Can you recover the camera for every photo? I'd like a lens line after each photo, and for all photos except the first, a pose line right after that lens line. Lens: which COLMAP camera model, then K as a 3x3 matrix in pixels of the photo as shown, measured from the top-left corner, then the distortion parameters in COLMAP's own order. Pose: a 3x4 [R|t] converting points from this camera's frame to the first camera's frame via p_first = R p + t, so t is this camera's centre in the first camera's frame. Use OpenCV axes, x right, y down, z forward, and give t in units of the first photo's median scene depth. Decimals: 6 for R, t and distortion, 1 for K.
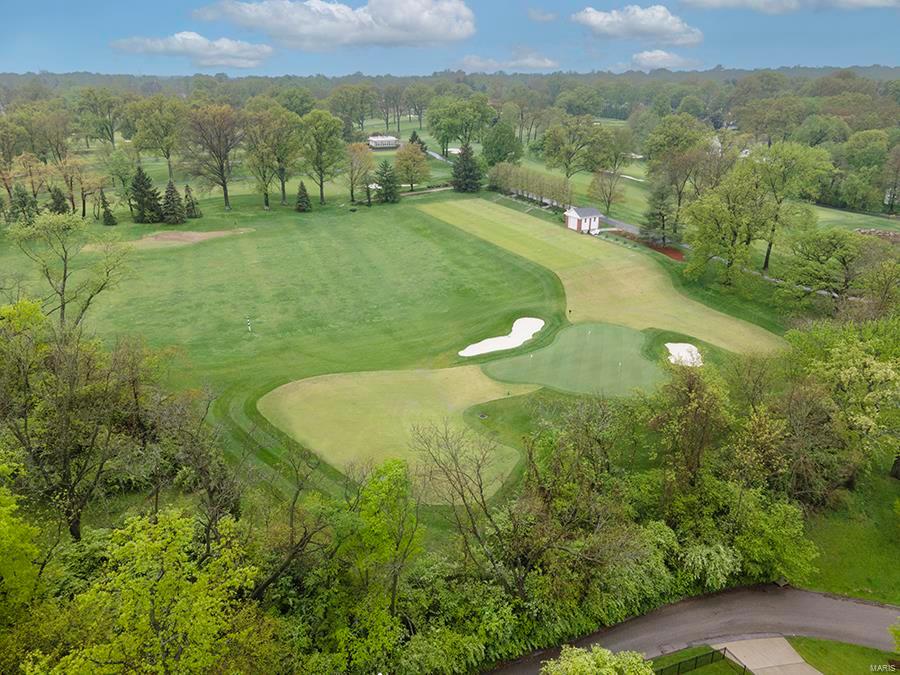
lens RADIAL K [[645.6, 0, 452.0], [0, 645.6, 328.4], [0, 0, 1]] dist [0.022599, 0.033572]
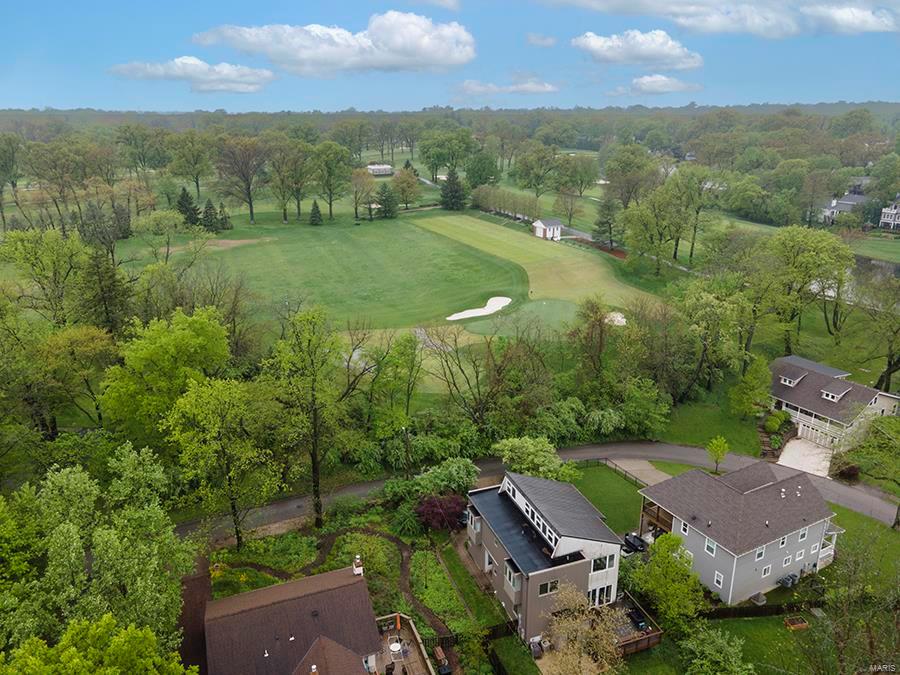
lens RADIAL K [[645.6, 0, 450.4], [0, 645.6, 332.3], [0, 0, 1]] dist [0.022599, 0.033572]
pose [[0.999894, -0.004639, 0.013775, 0.000504], [0.005215, 0.999101, -0.042075, 0.071196], [-0.013568, 0.042143, 0.999019, -0.194066]]
